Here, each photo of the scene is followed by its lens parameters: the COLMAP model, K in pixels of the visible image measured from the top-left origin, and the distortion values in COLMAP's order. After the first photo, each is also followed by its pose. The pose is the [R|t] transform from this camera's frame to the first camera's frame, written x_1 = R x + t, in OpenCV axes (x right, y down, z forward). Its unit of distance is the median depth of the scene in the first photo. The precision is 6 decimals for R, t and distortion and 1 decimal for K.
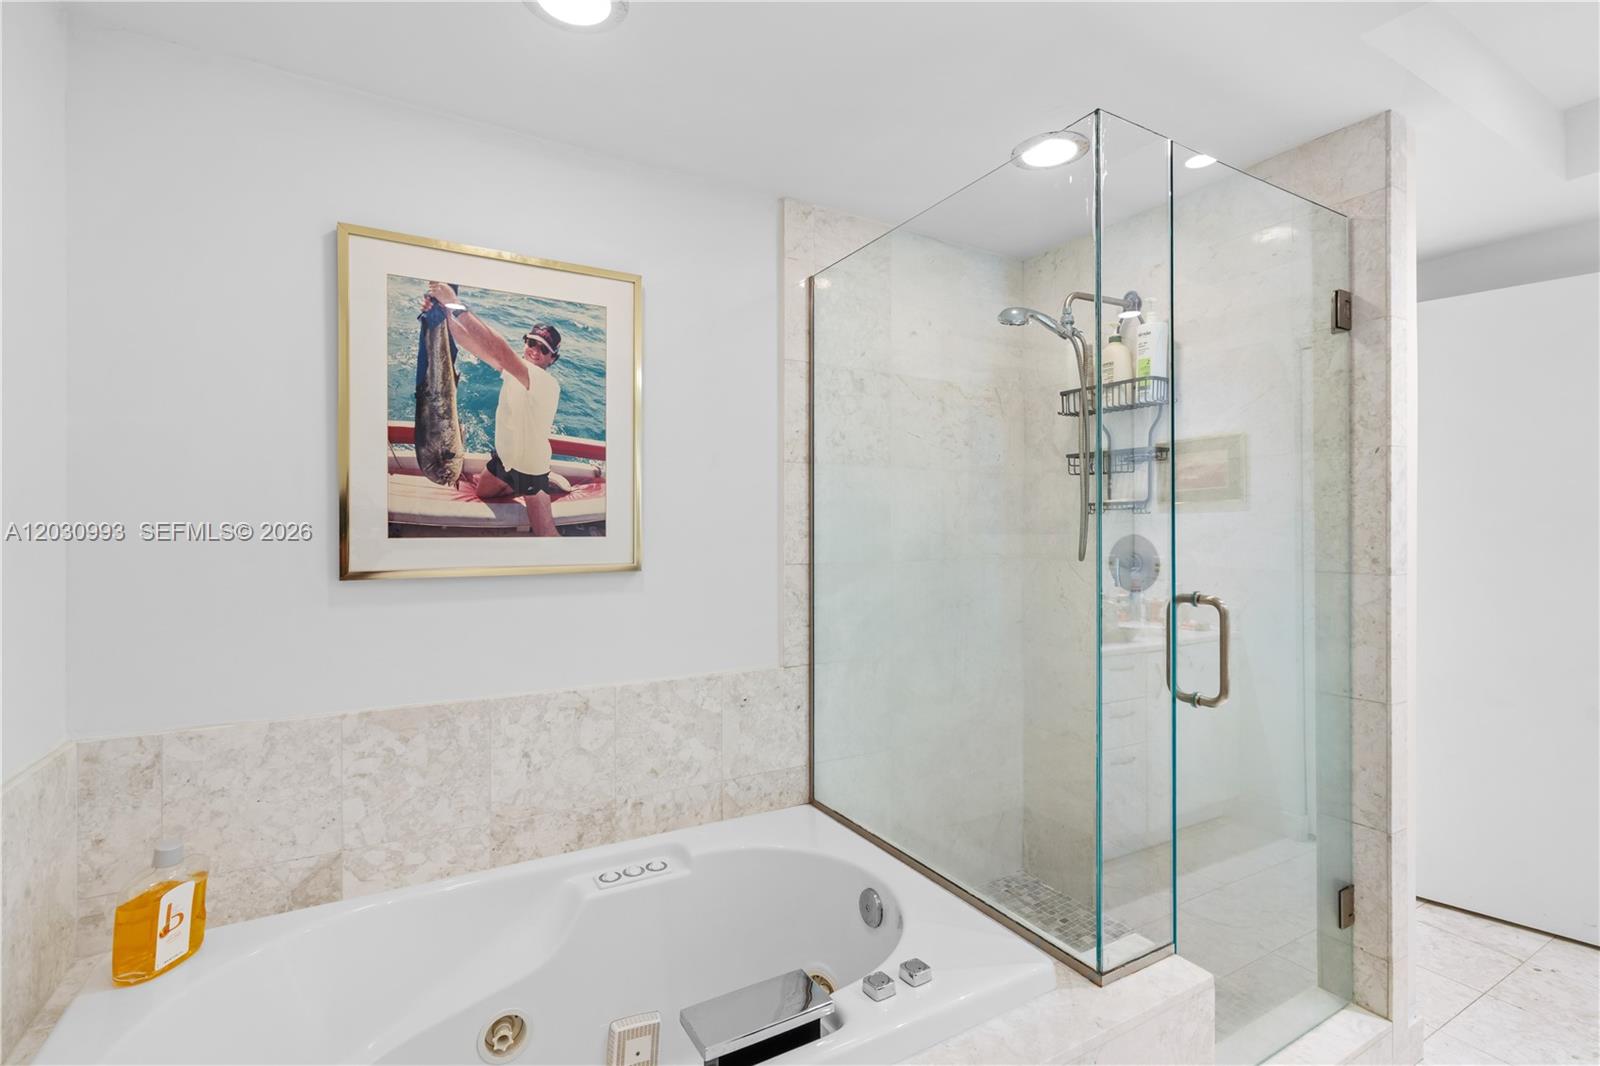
lens RADIAL K [[734.1, 0, 809.4], [0, 734.1, 531.8], [0, 0, 1]] dist [-0.002668, 0.003087]
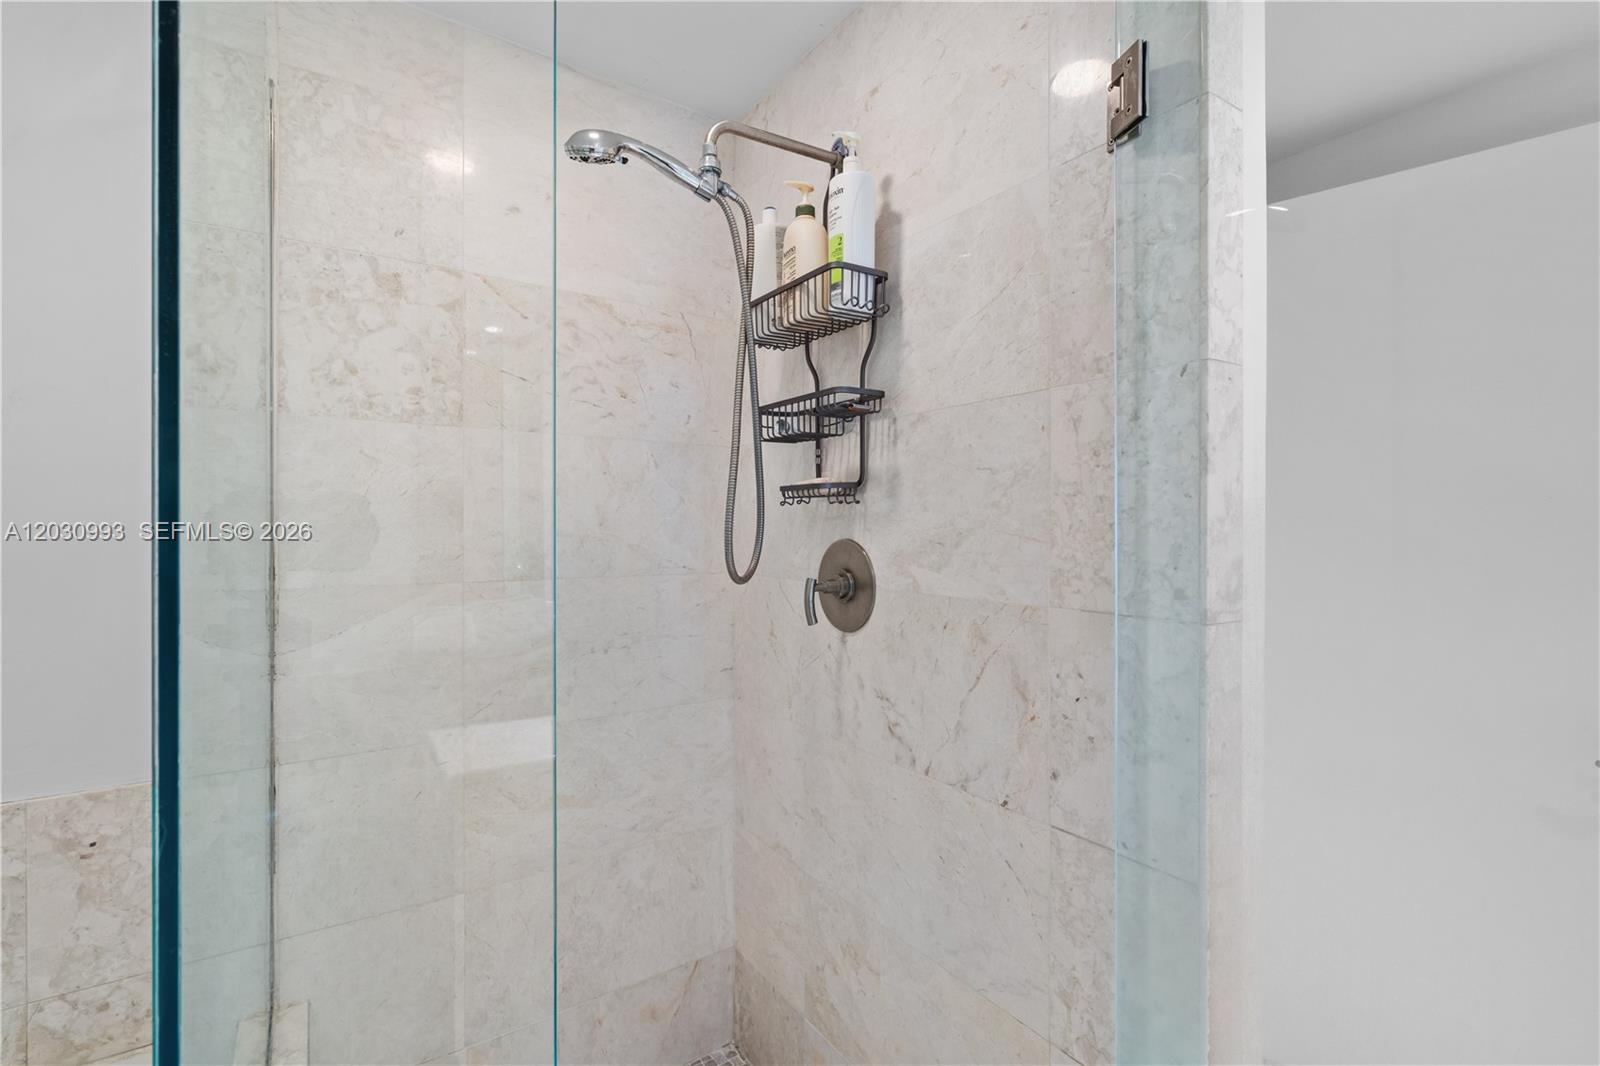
lens RADIAL K [[738.5, 0, 800.0], [0, 738.5, 533.0], [0, 0, 1]] dist [0.000443, 0.000575]
pose [[0.997761, 0.002672, 0.066821, 0.450498], [-0.002685, 0.999996, 0.000111, -0.001051], [-0.066820, -0.000290, 0.997765, 0.486098]]
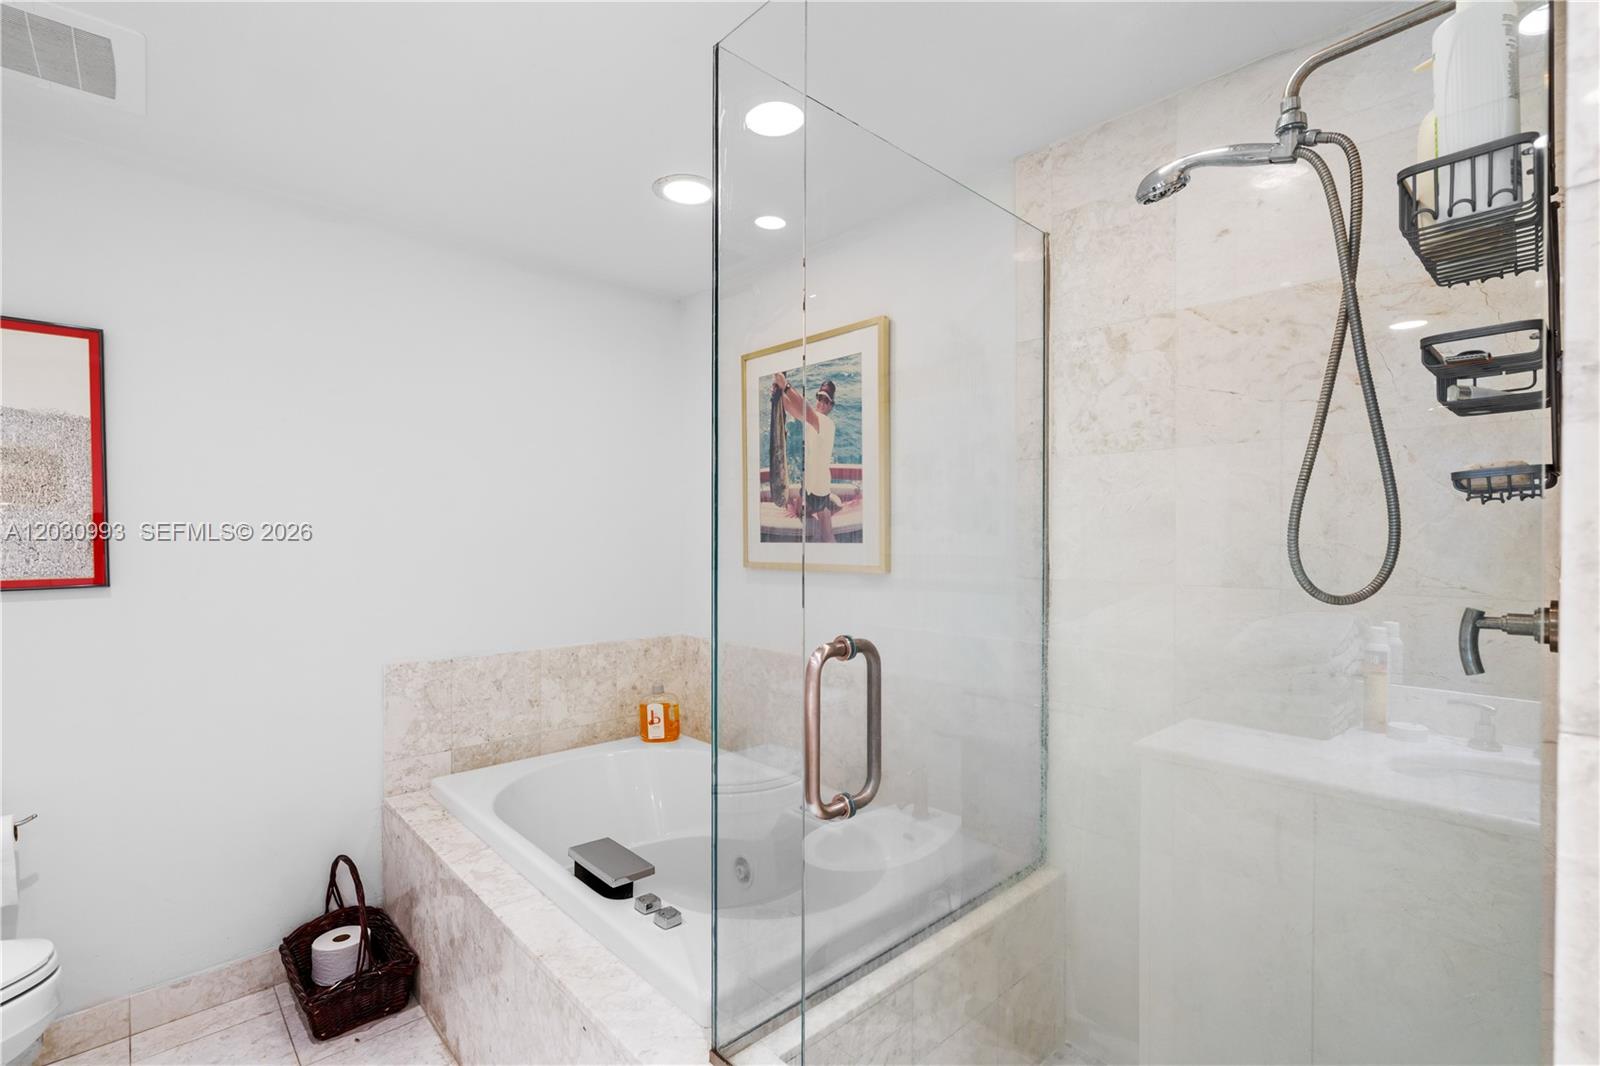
lens RADIAL K [[736.4, 0, 810.6], [0, 736.4, 549.2], [0, 0, 1]] dist [-0.001981, 0.000725]
pose [[0.230831, 0.017831, -0.972830, 0.914467], [-0.004114, 0.999841, 0.017350, -0.003960], [0.972985, -0.000002, 0.230868, 0.659335]]
